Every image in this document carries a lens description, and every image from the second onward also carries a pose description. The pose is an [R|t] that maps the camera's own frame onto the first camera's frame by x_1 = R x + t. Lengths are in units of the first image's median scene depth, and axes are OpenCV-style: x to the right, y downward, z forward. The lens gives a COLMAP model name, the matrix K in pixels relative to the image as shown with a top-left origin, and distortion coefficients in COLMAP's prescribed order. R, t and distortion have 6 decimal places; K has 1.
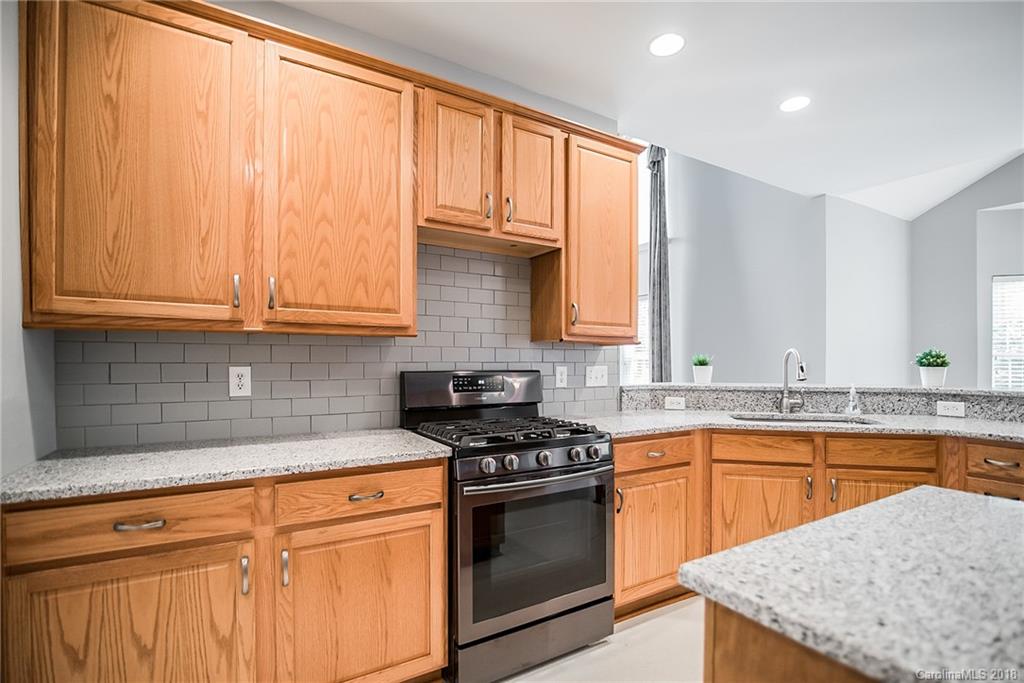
lens RADIAL K [[471.5, 0, 515.9], [0, 471.5, 367.9], [0, 0, 1]] dist [-0.022807, -0.000322]
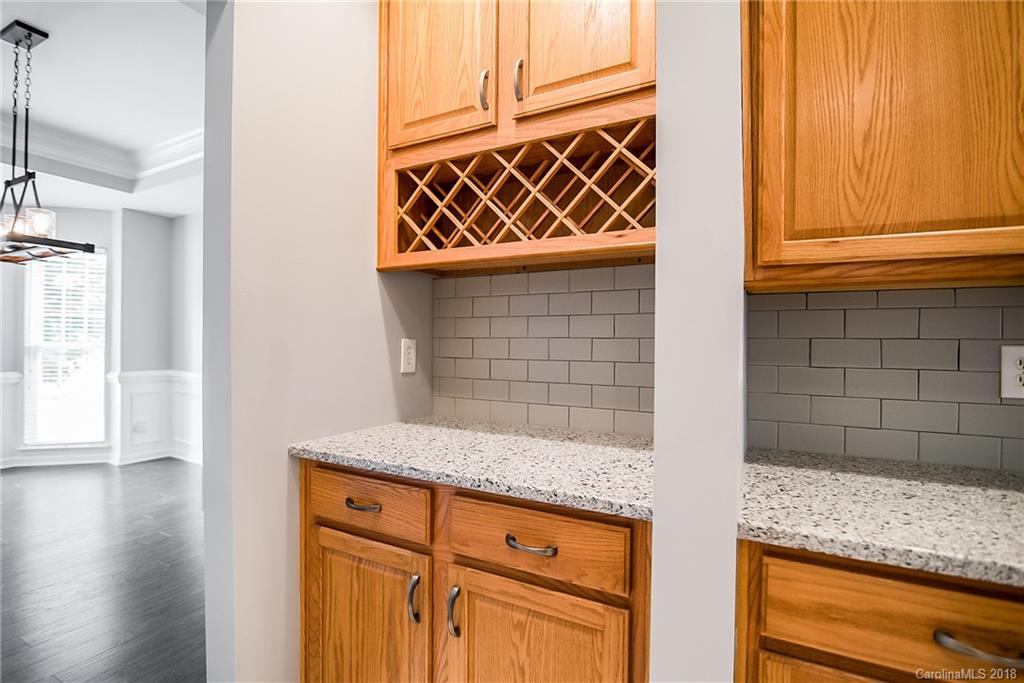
lens RADIAL K [[471.5, 0, 514.8], [0, 471.5, 346.4], [0, 0, 1]] dist [-0.022807, -0.000322]
pose [[0.530237, 0.008907, -0.847802, -0.604550], [-0.023041, 0.999727, -0.003908, 0.019516], [0.847536, 0.021606, 0.530298, 0.263972]]
